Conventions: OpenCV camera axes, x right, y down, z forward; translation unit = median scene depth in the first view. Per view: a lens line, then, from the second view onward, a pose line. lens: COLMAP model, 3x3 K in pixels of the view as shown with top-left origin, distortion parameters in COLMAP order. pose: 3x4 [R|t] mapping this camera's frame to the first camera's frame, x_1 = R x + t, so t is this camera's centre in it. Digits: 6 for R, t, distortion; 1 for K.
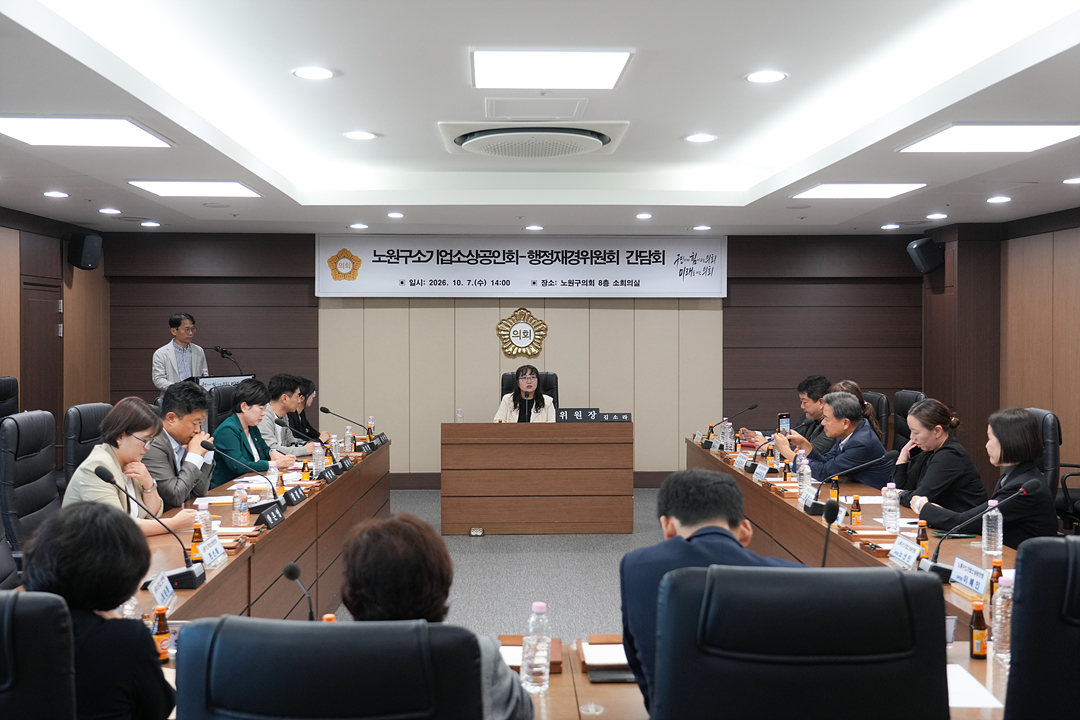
lens RADIAL K [[1025.9, 0, 540.6], [0, 1025.9, 358.2], [0, 0, 1]] dist [0.005690, 0.000000]
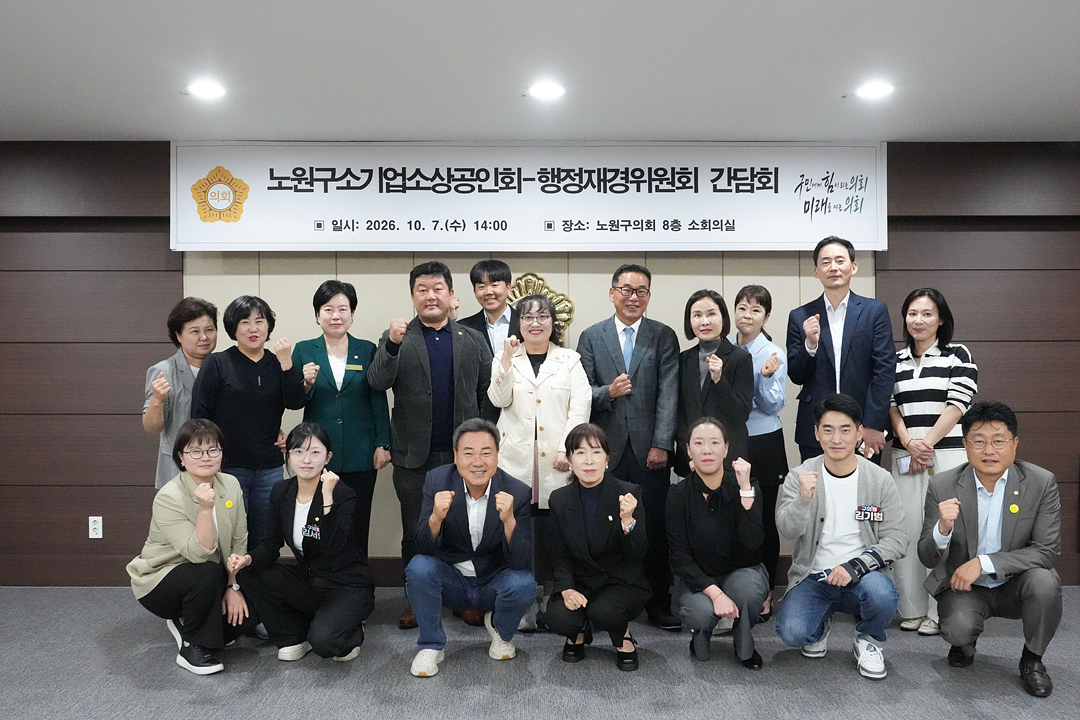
lens RADIAL K [[748.0, 0, 538.4], [0, 748.0, 358.1], [0, 0, 1]] dist [-0.049898, -0.000735]
pose [[0.997784, -0.005298, -0.066320, 0.014813], [0.000829, 0.997737, -0.067235, 0.028486], [0.066527, 0.067031, 0.995531, 0.592999]]
